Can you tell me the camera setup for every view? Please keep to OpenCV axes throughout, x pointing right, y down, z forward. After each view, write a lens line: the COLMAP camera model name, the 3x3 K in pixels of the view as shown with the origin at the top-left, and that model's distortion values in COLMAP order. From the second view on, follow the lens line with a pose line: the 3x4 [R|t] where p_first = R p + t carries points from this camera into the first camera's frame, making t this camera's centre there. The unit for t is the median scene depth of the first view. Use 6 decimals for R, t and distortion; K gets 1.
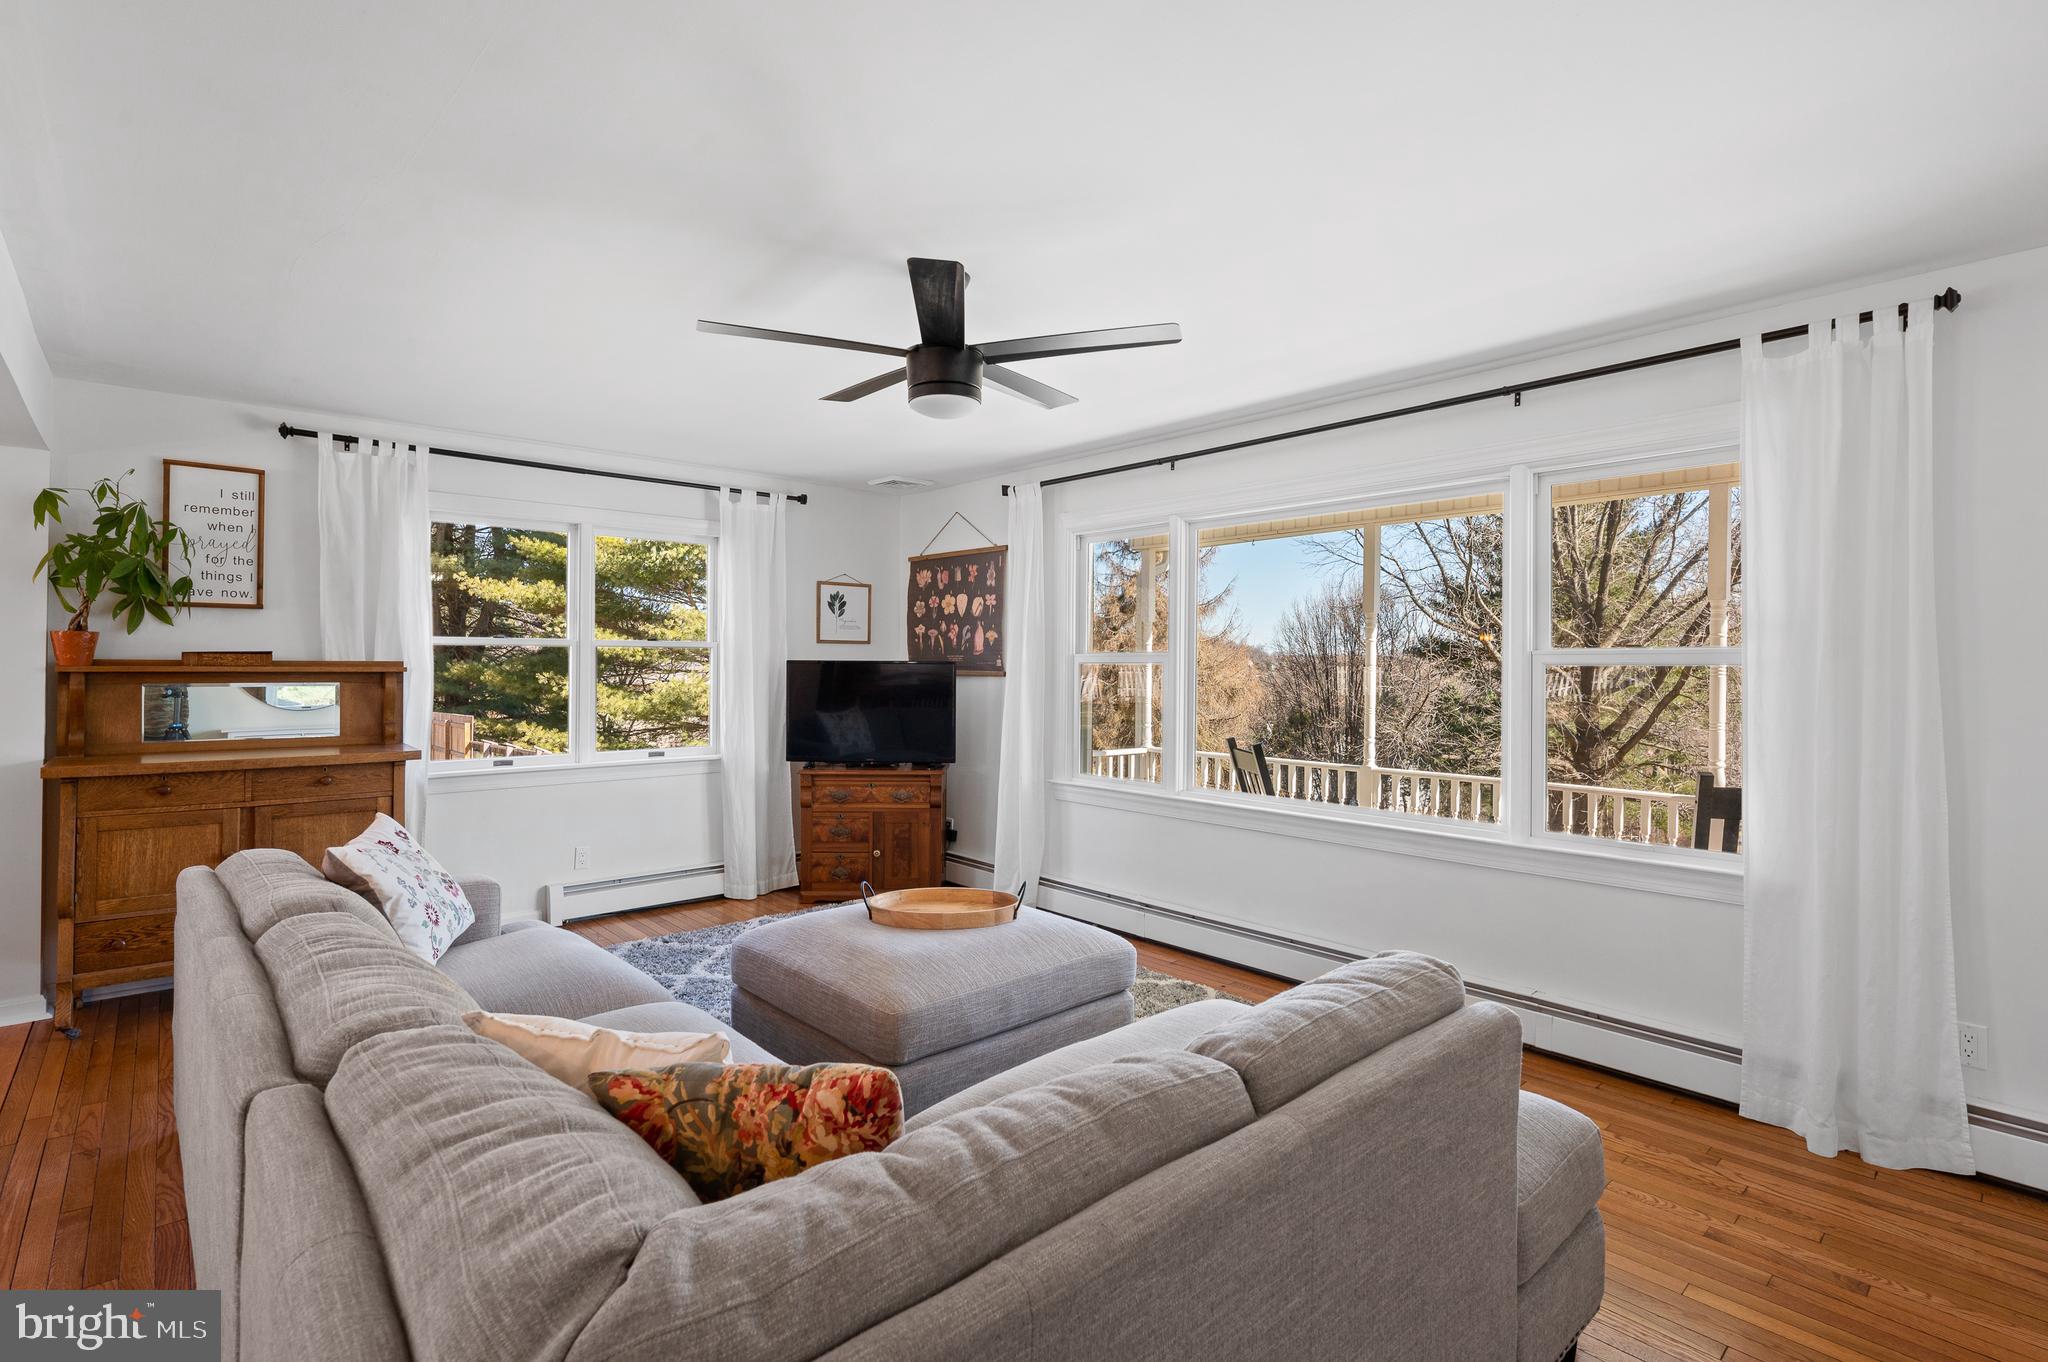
lens RADIAL K [[944.0, 0, 1023.8], [0, 944.0, 667.7], [0, 0, 1]] dist [-0.001351, -0.000108]
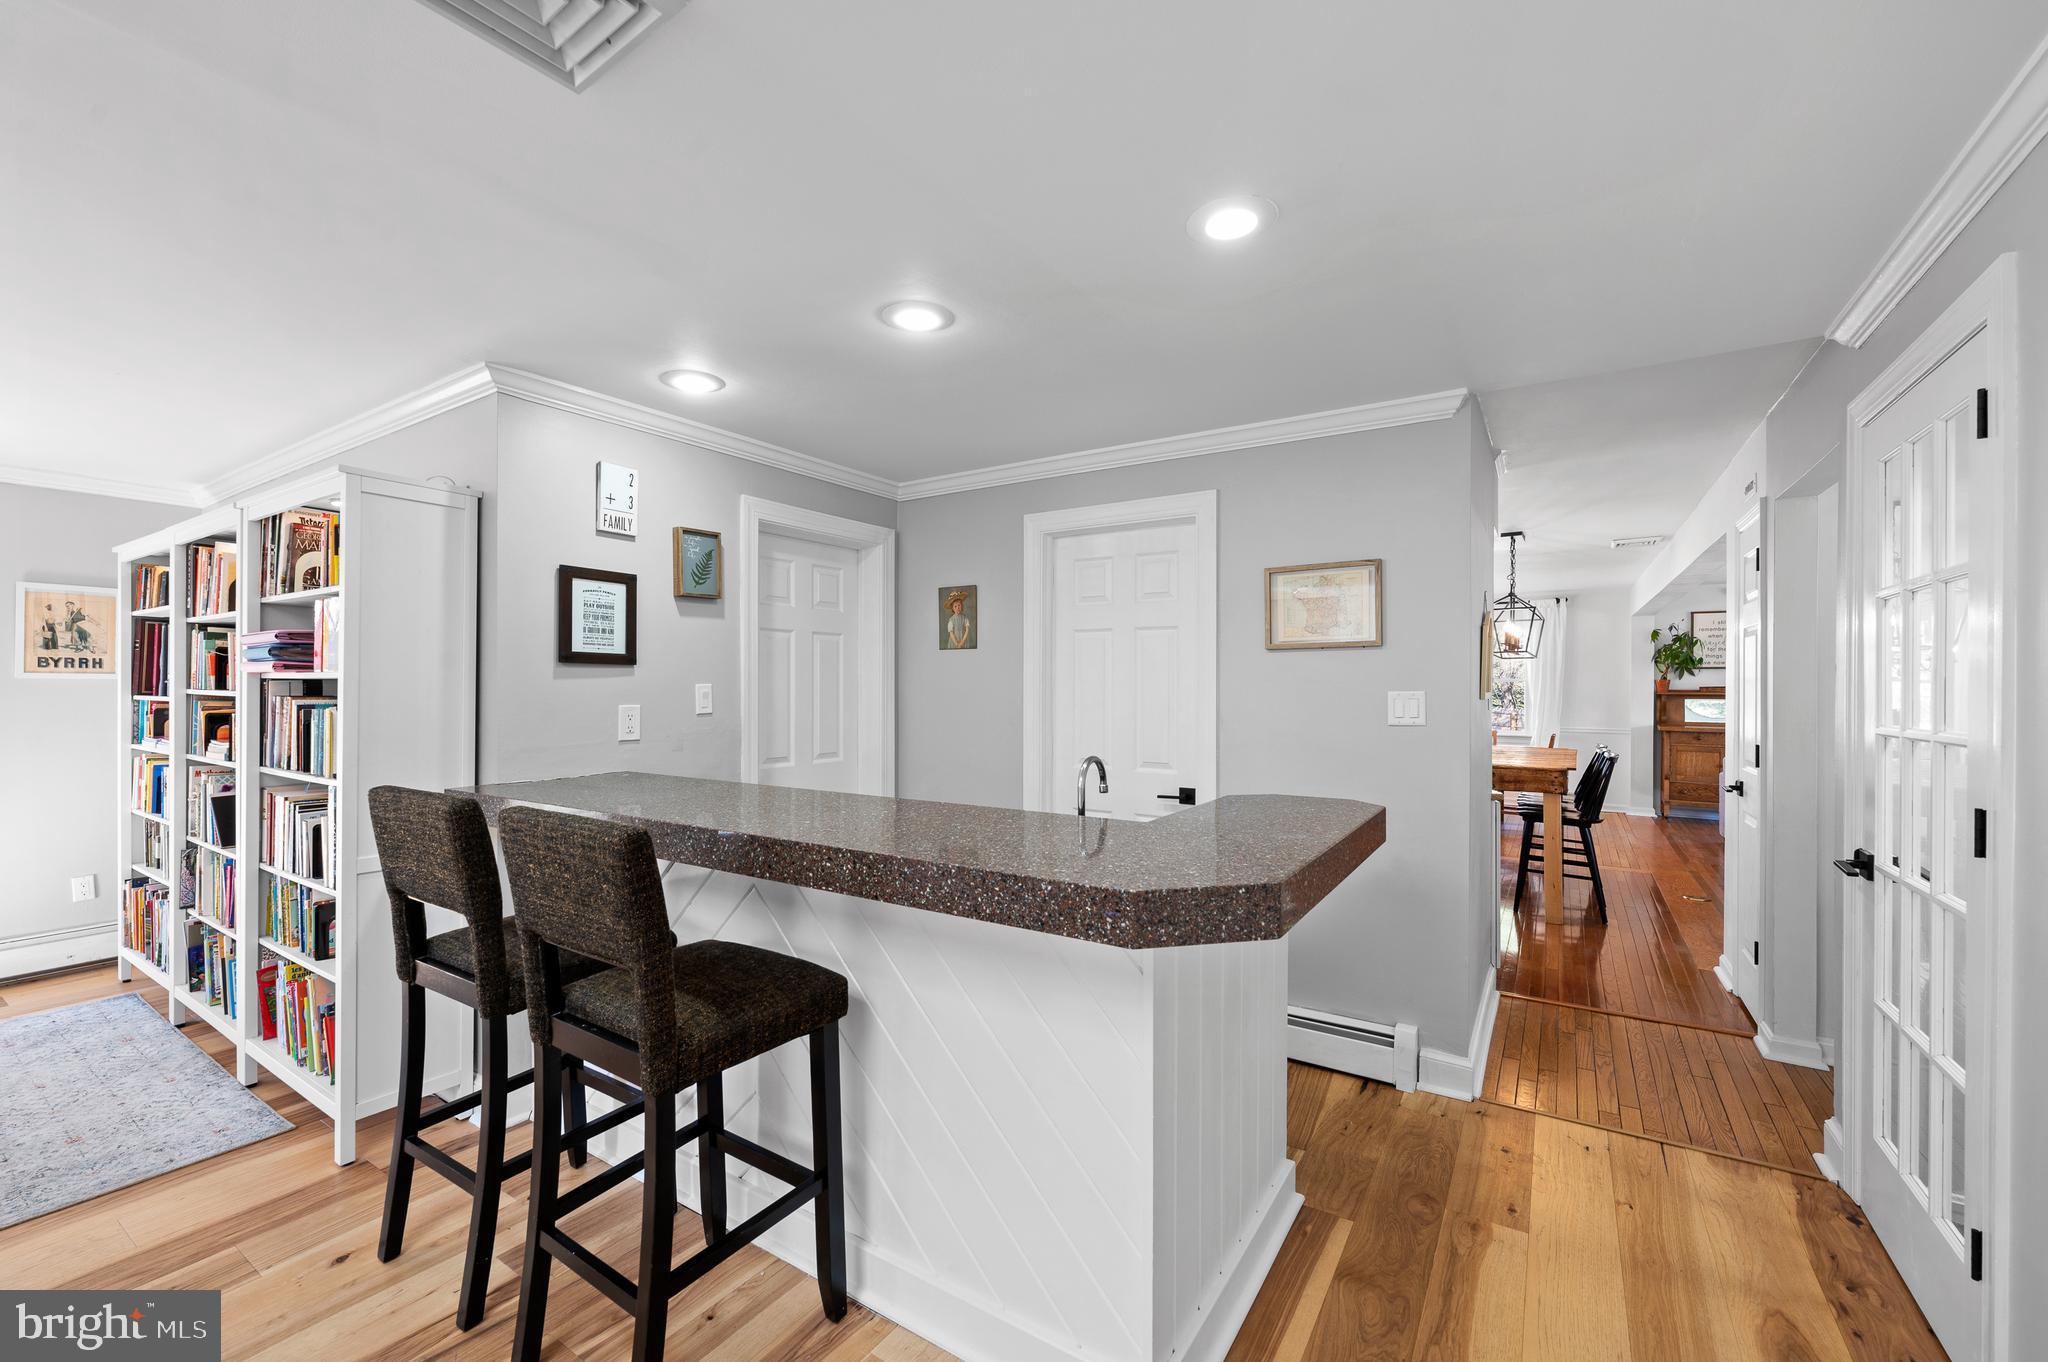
lens RADIAL K [[815.7, 0, 1024.2], [0, 815.7, 685.0], [0, 0, 1]] dist [0.000344, 0.000023]
pose [[0.263881, -0.005916, -0.964537, 0.803484], [-0.001644, 0.999977, -0.006584, -0.003709], [0.964554, 0.003323, 0.263865, -1.427999]]
